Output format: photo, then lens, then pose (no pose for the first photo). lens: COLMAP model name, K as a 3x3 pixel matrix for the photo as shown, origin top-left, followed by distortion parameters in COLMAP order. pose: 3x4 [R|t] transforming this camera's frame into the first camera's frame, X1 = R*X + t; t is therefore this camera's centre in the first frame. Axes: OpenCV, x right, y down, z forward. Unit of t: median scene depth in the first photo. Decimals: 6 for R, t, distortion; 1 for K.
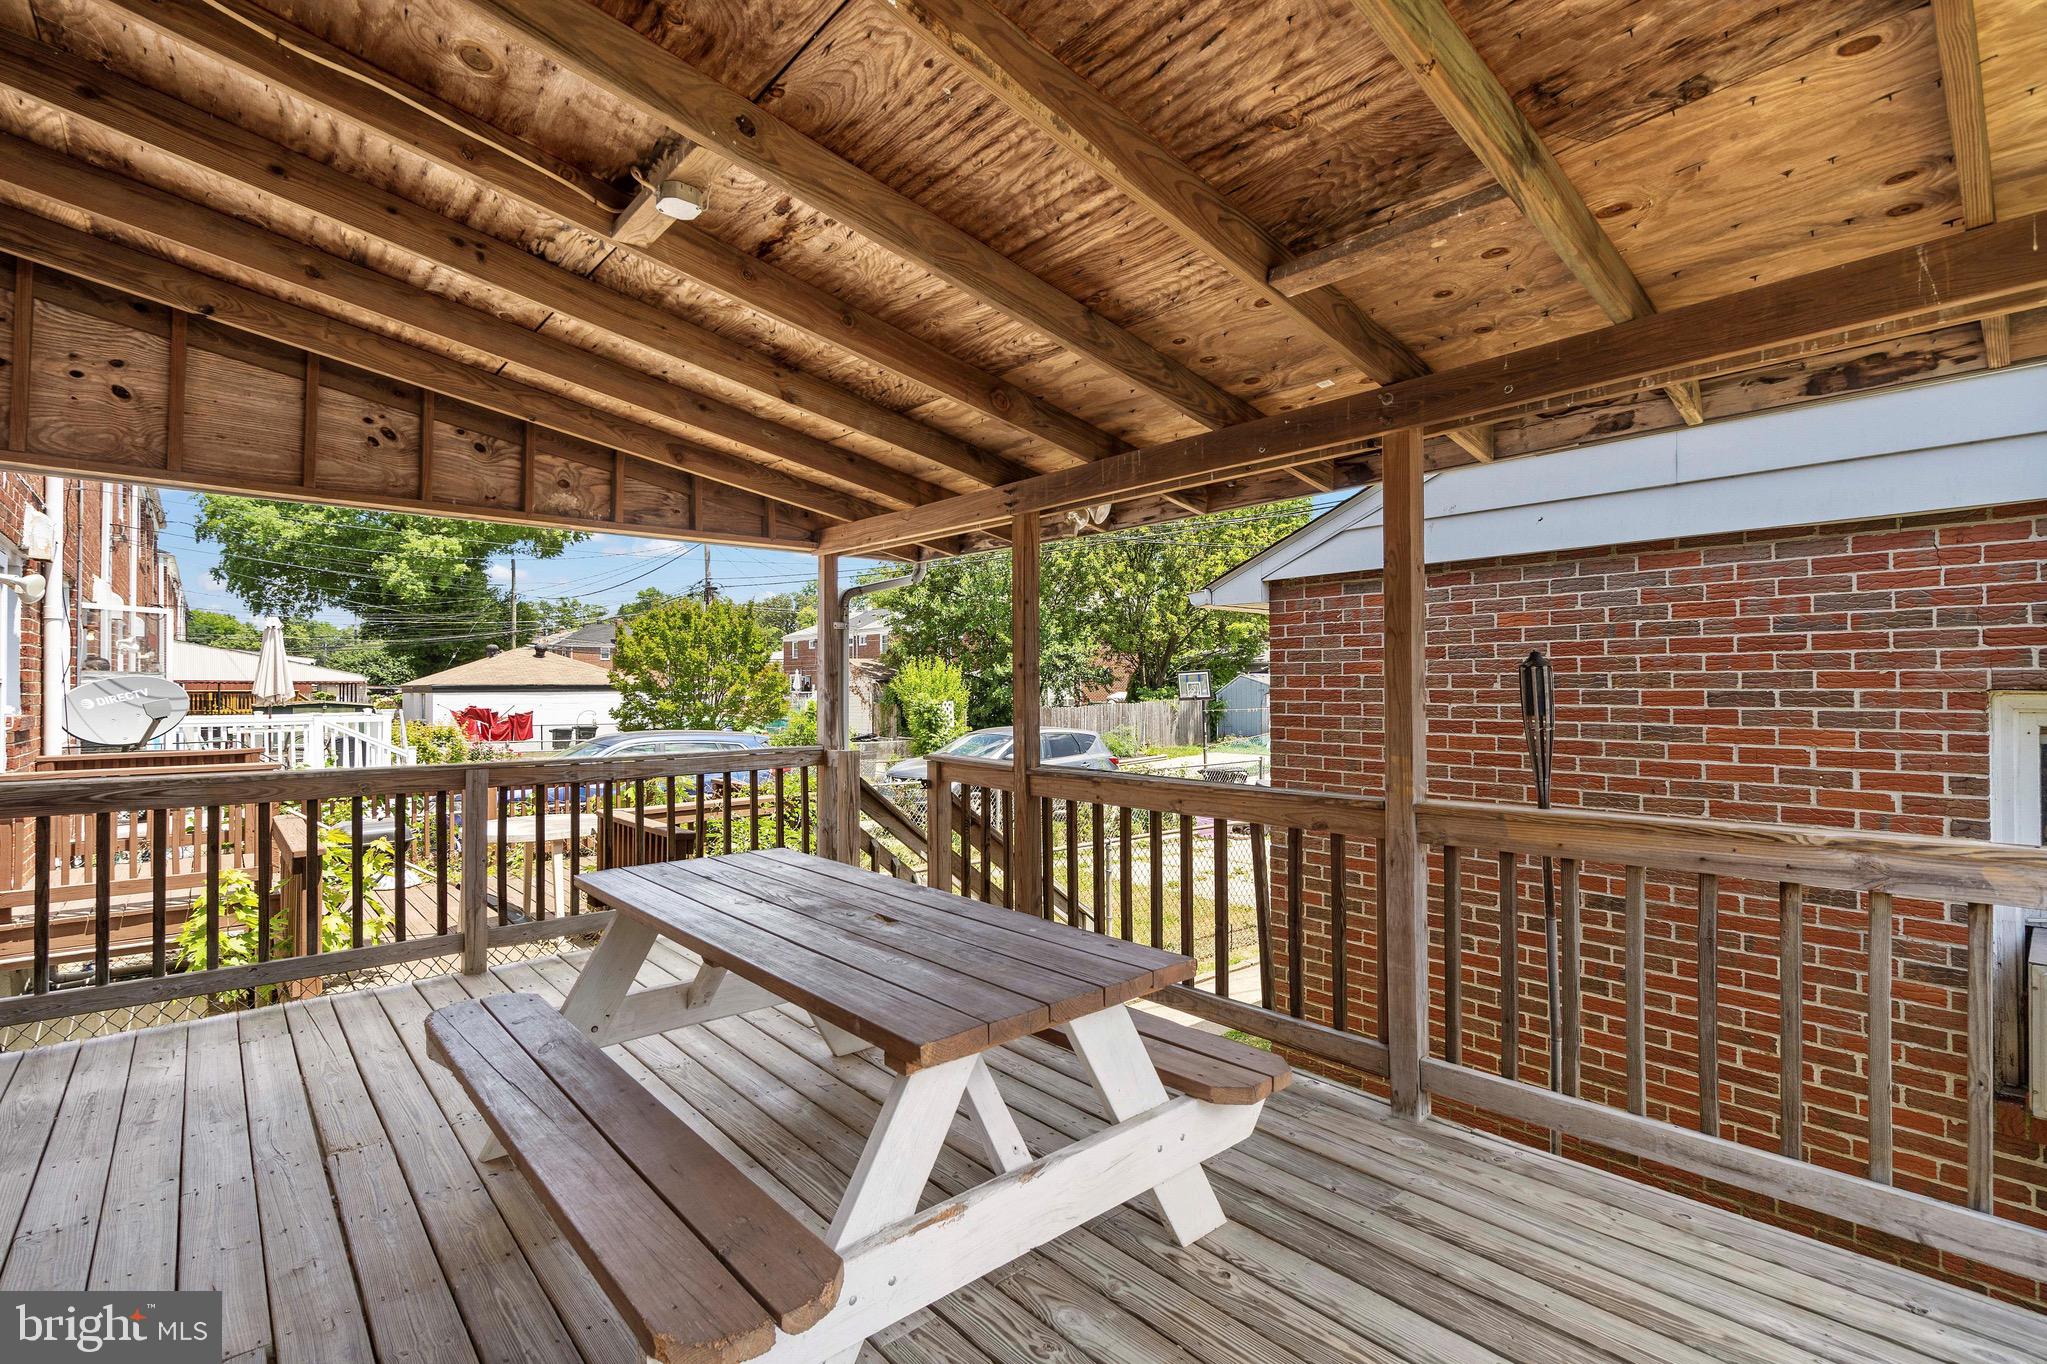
lens RADIAL K [[941.6, 0, 1026.2], [0, 941.6, 682.0], [0, 0, 1]] dist [-0.009045, 0.002602]
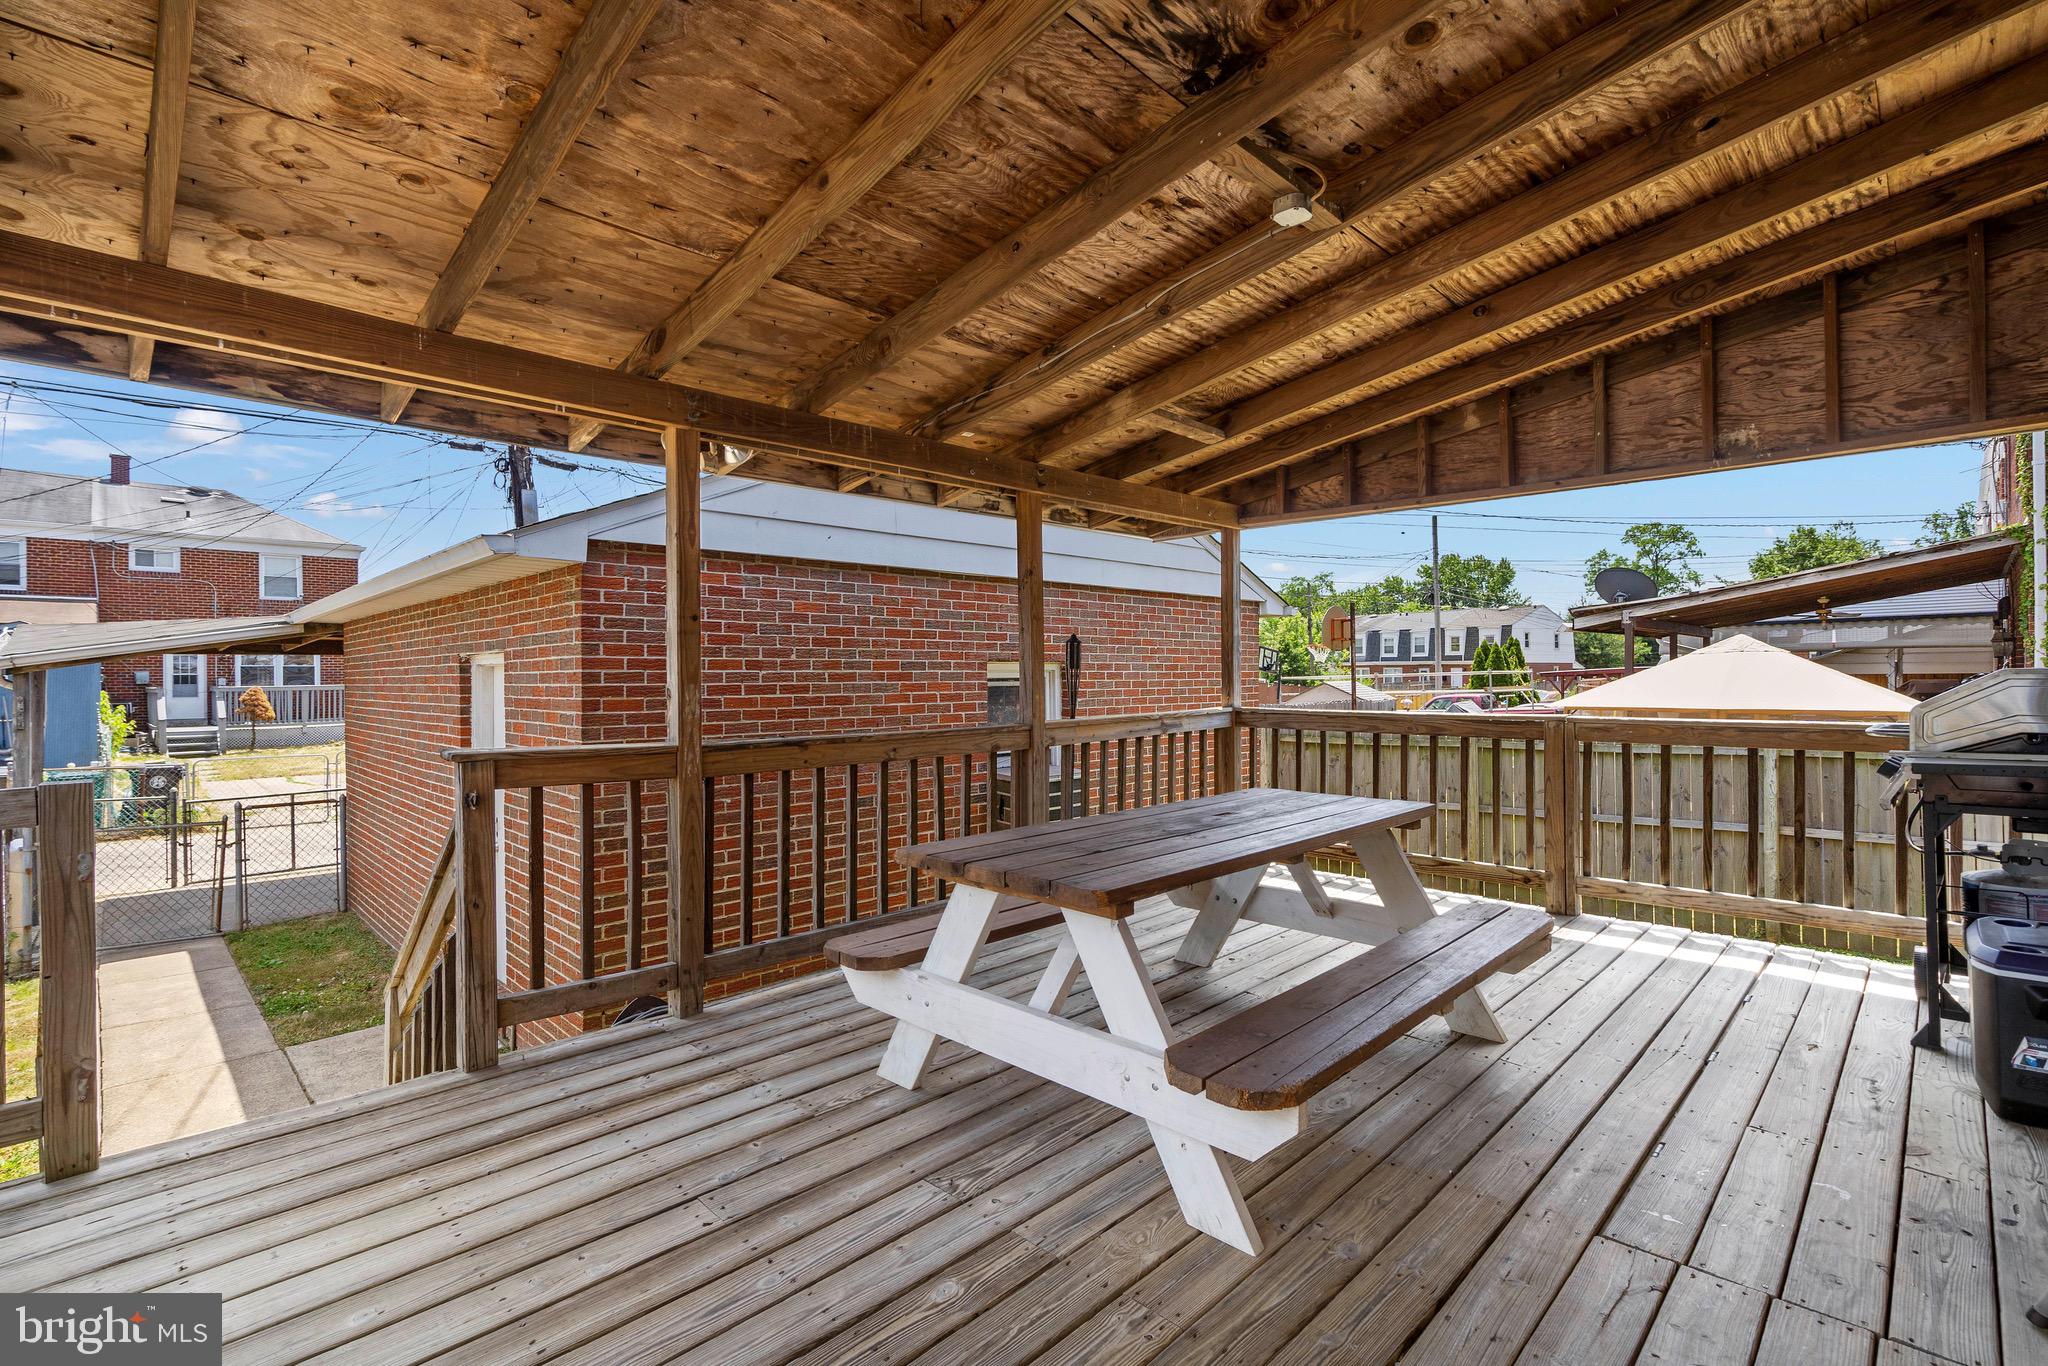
lens RADIAL K [[942.1, 0, 1026.2], [0, 942.1, 675.6], [0, 0, 1]] dist [-0.009045, 0.002602]
pose [[-0.064556, -0.004850, 0.997902, -0.808133], [-0.005966, 0.999972, 0.004474, 0.022121], [-0.997896, -0.005665, -0.064584, 0.748968]]
